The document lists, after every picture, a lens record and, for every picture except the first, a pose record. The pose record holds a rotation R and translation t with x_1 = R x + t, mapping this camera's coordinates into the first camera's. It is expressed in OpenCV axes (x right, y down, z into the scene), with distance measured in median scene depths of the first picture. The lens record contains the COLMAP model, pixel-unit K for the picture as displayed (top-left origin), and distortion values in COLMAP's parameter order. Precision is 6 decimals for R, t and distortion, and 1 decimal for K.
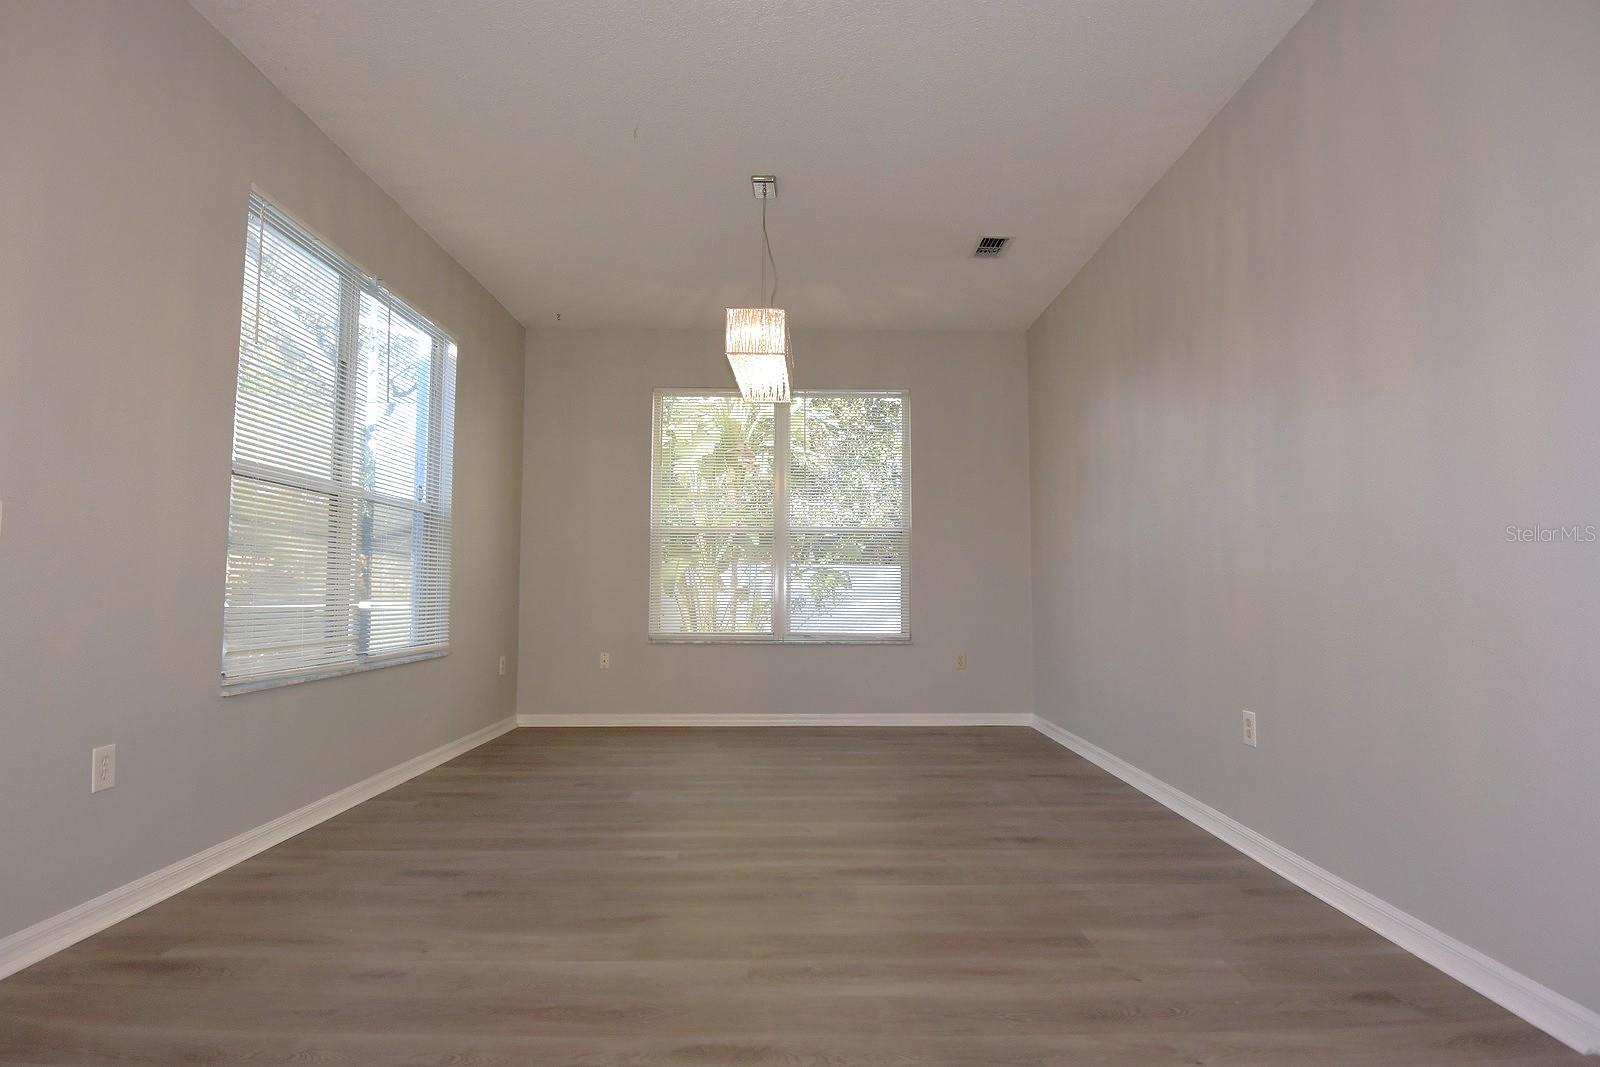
lens RADIAL K [[838.8, 0, 797.9], [0, 838.8, 525.1], [0, 0, 1]] dist [-0.003336, -0.022156]
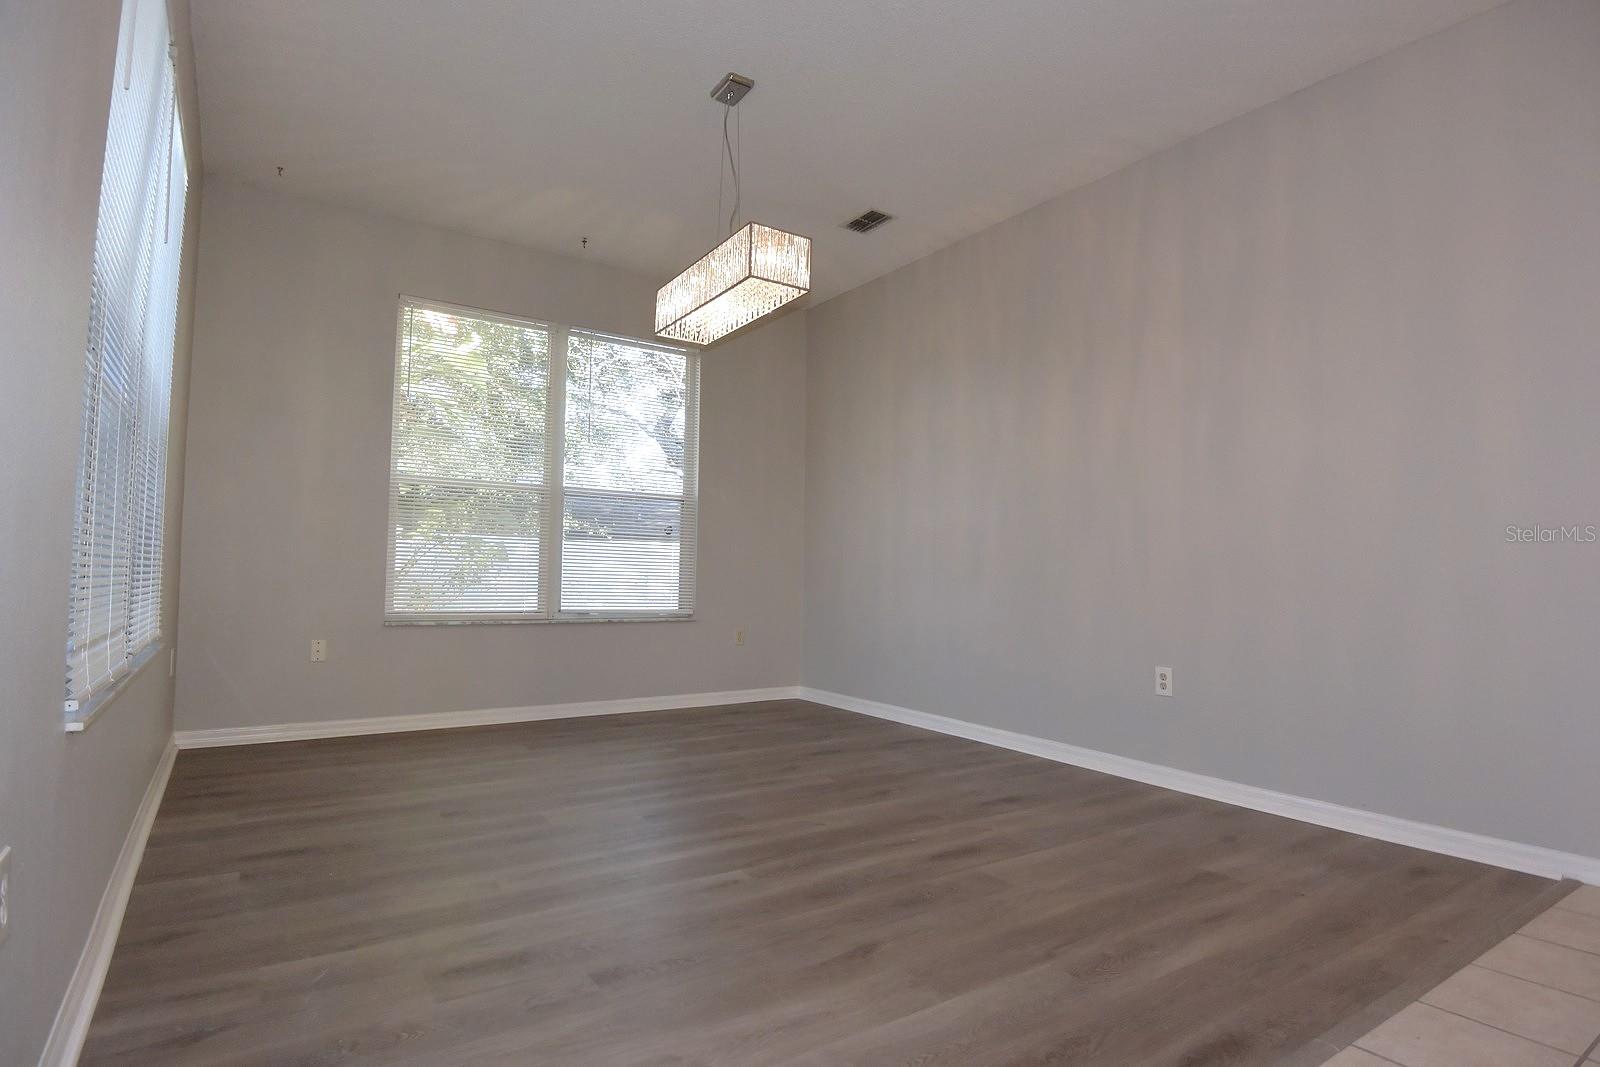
lens RADIAL K [[838.8, 0, 802.2], [0, 838.8, 531.0], [0, 0, 1]] dist [-0.003336, -0.022156]
pose [[0.832938, 0.040353, 0.551894, -0.363313], [-0.057542, 0.998247, 0.013855, 0.026341], [-0.550367, -0.043298, 0.833799, 0.188999]]
